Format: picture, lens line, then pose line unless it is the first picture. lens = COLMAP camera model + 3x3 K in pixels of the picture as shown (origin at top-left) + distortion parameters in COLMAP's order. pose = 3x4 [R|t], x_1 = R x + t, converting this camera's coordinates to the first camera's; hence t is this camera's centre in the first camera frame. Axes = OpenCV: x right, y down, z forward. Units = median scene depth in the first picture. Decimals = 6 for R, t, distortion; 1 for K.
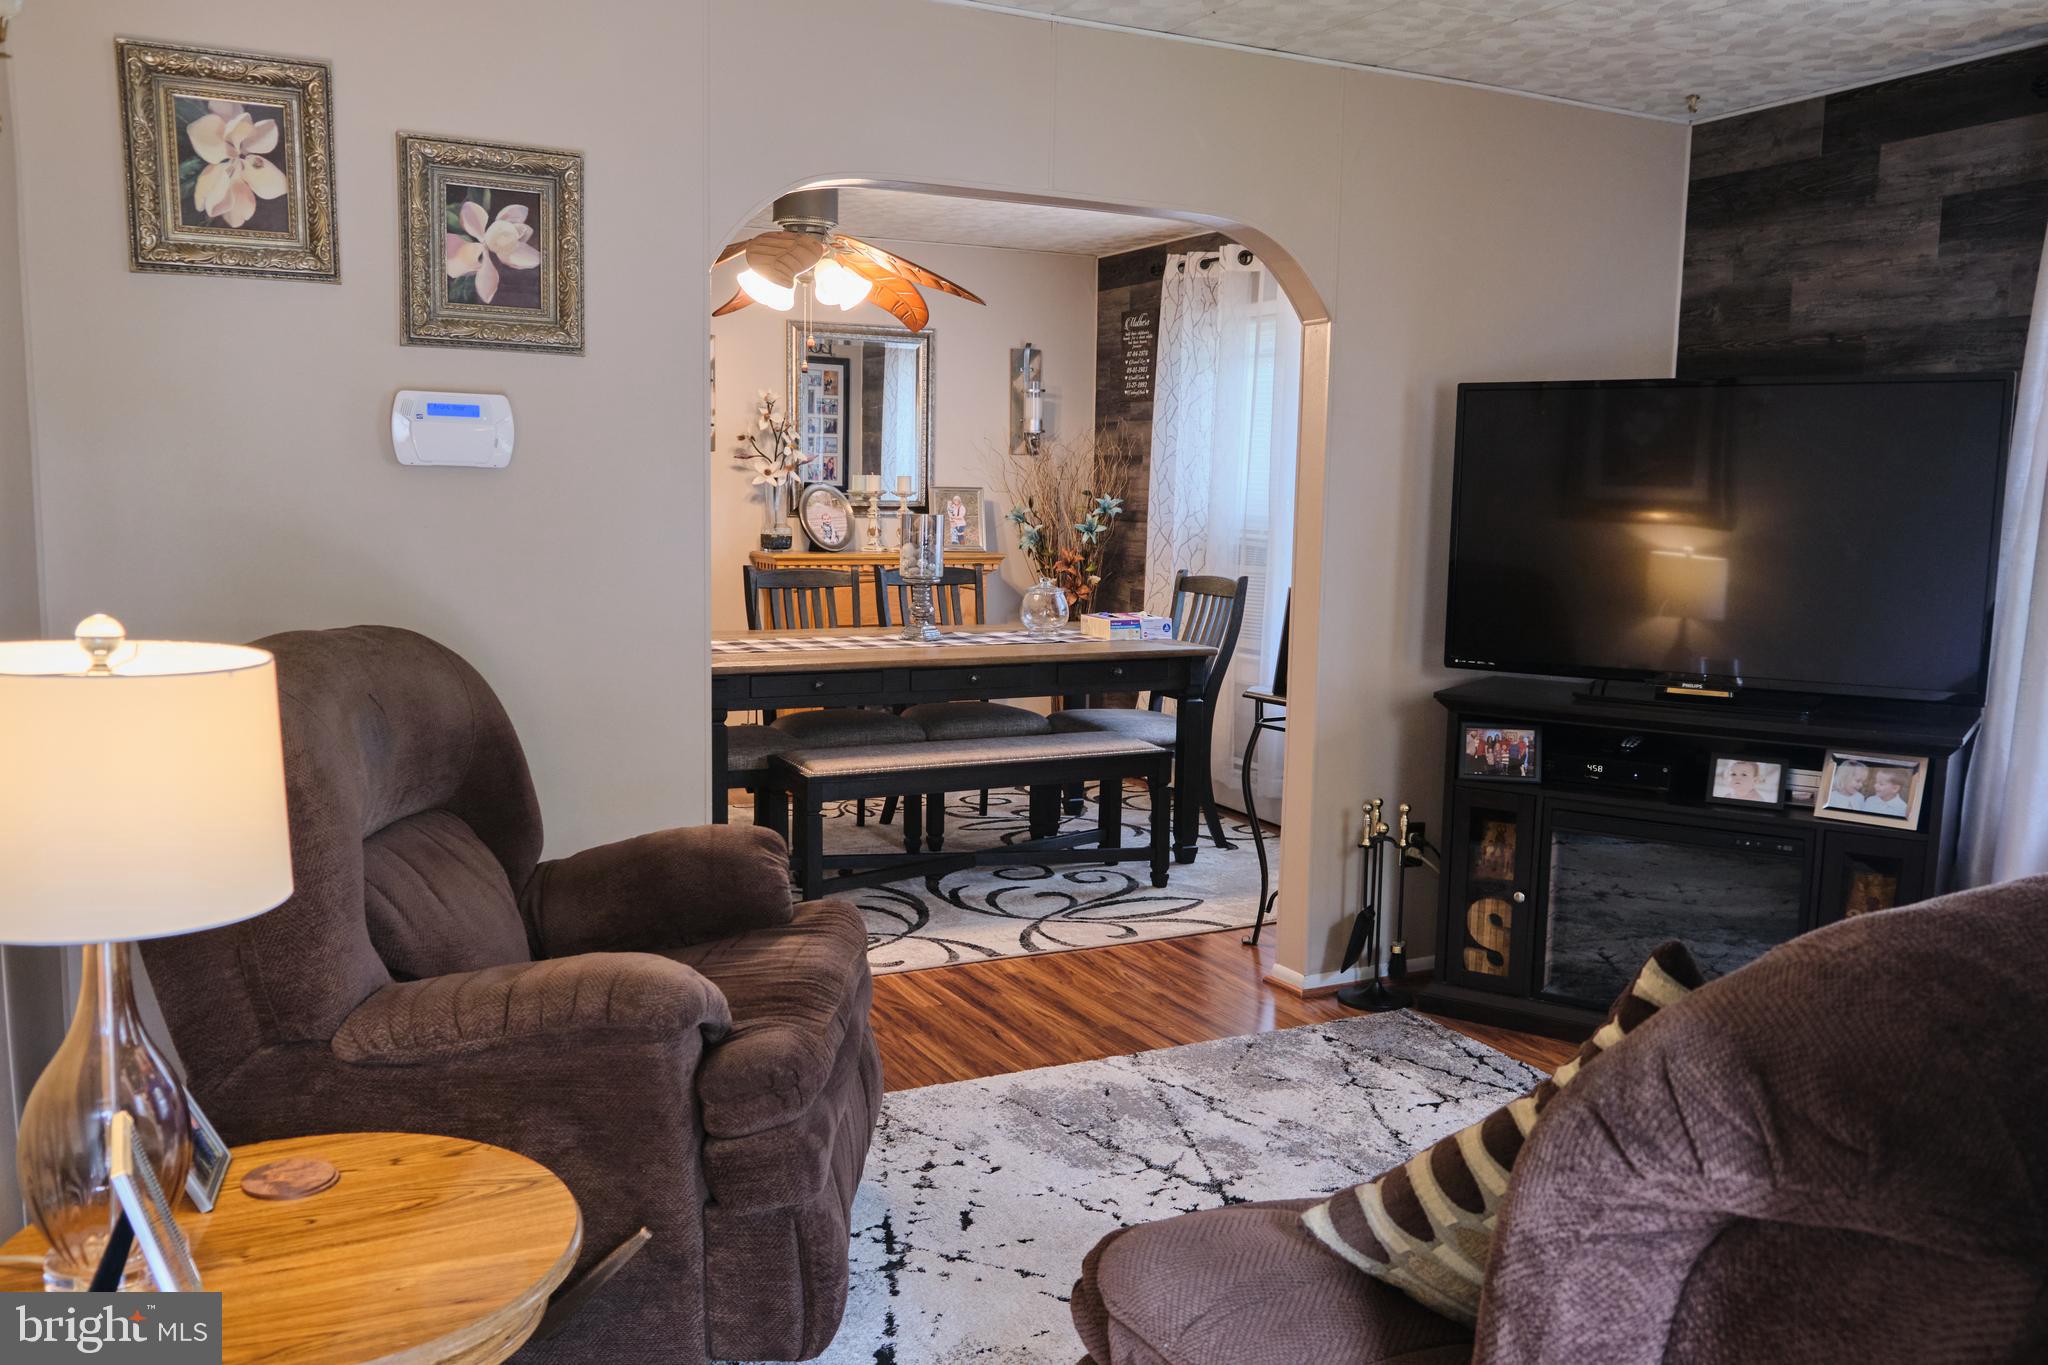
lens RADIAL K [[1633.5, 0, 1029.8], [0, 1633.5, 705.0], [0, 0, 1]] dist [-0.028522, 0.017405]
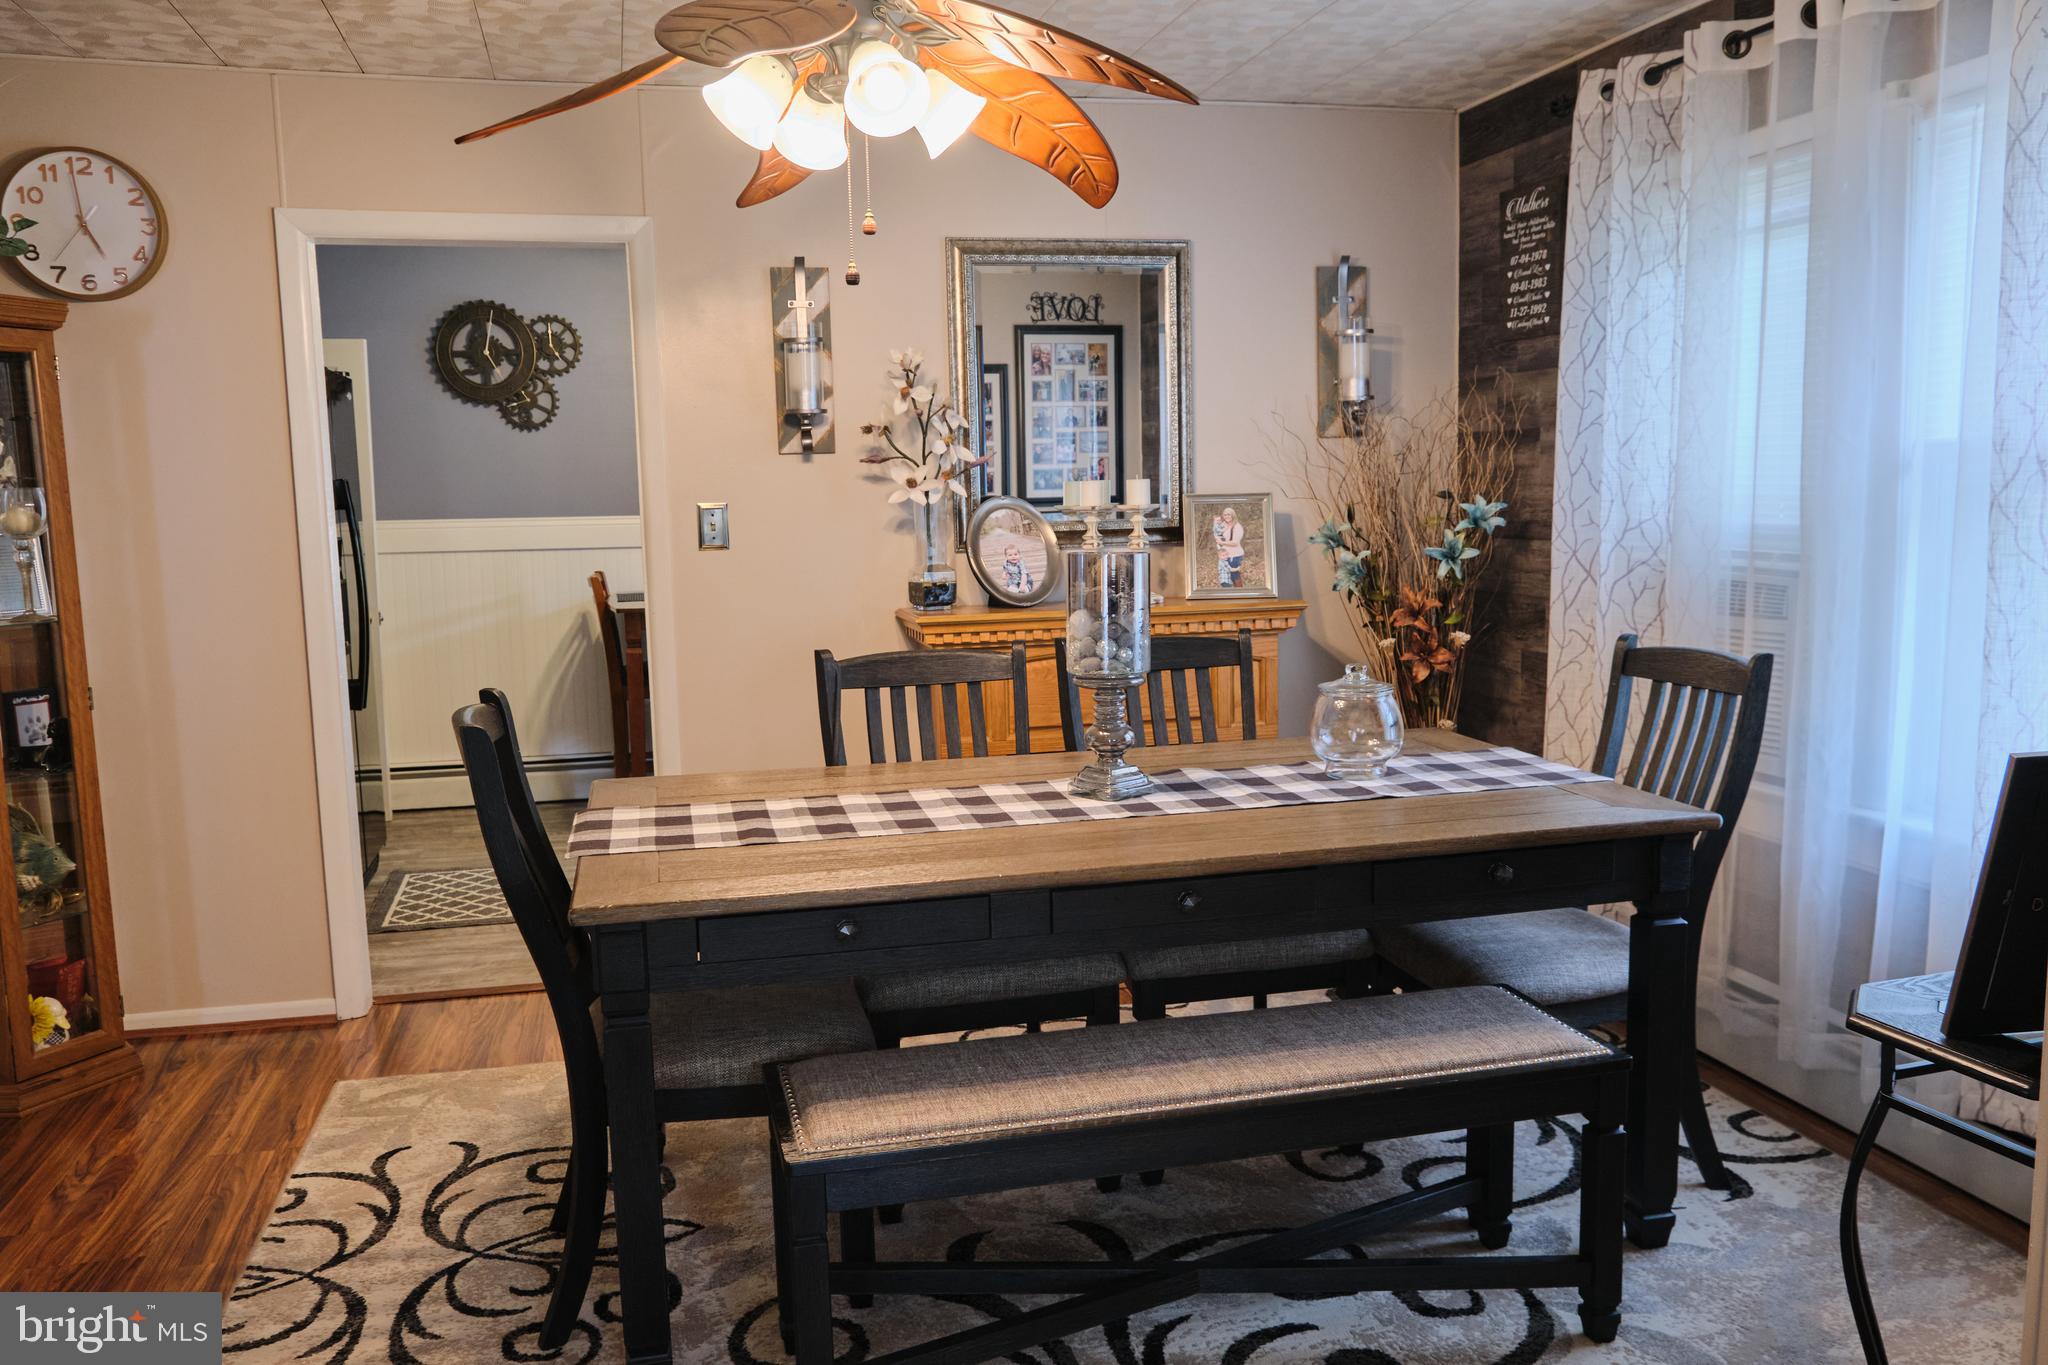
lens RADIAL K [[1633.5, 0, 1035.1], [0, 1633.5, 709.0], [0, 0, 1]] dist [-0.028522, 0.017405]
pose [[0.974874, -0.012806, -0.222389, 0.021049], [0.012504, 0.999918, -0.002766, -0.053137], [0.222407, -0.000084, 0.974954, 0.395443]]
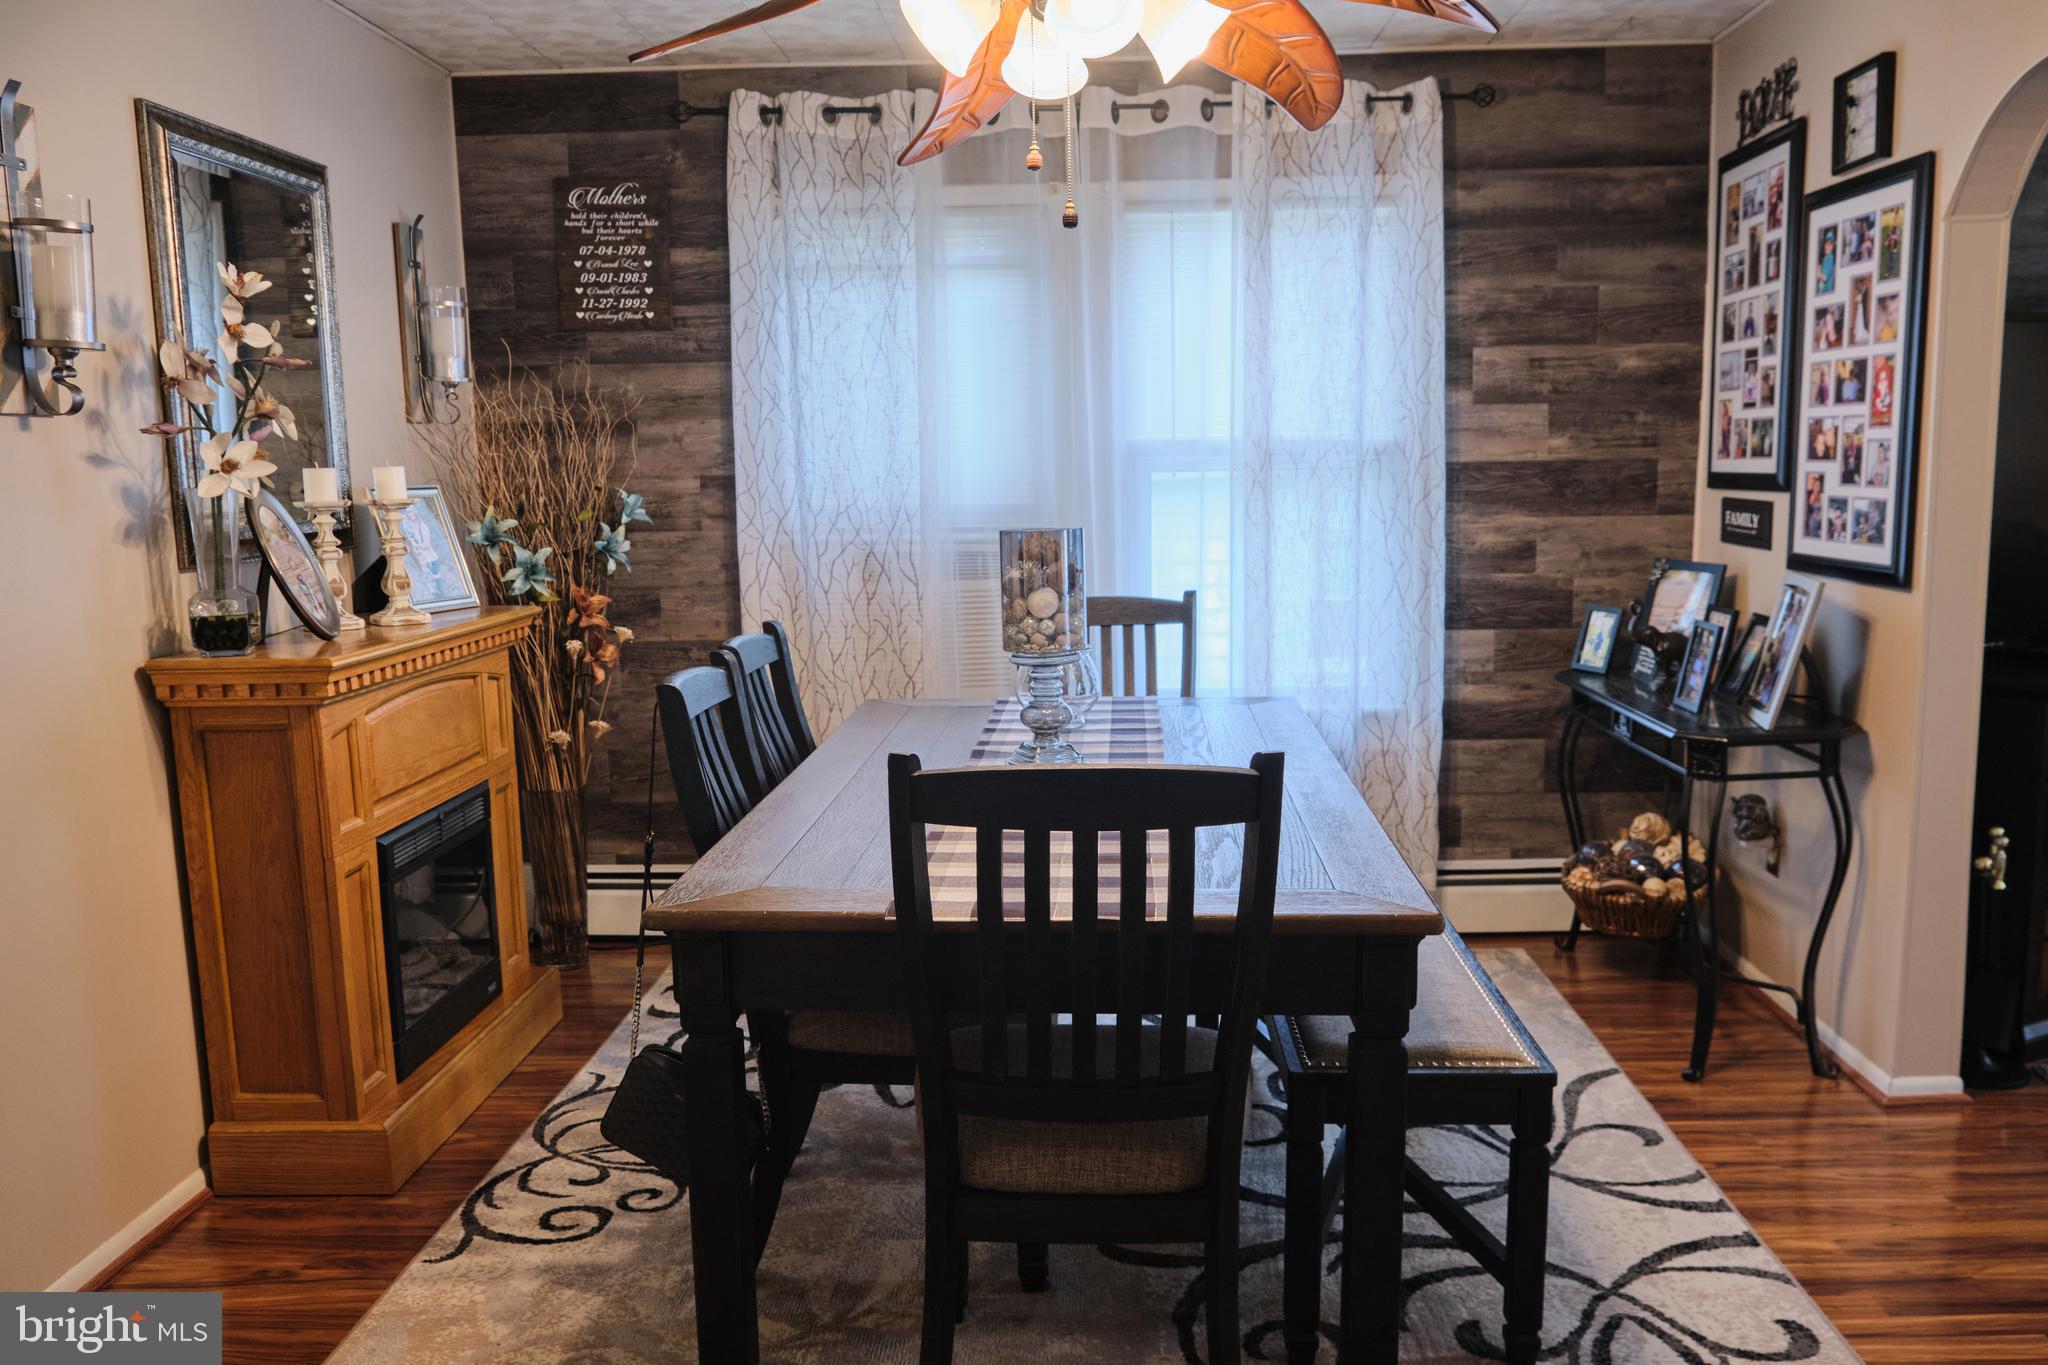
lens RADIAL K [[1633.5, 0, 1058.5], [0, 1633.5, 712.4], [0, 0, 1]] dist [-0.028522, 0.017405]
pose [[0.480802, -0.162434, 0.861652, -0.412337], [0.147302, 0.983688, 0.103245, -0.089909], [-0.864368, 0.077283, 0.496886, 0.598759]]
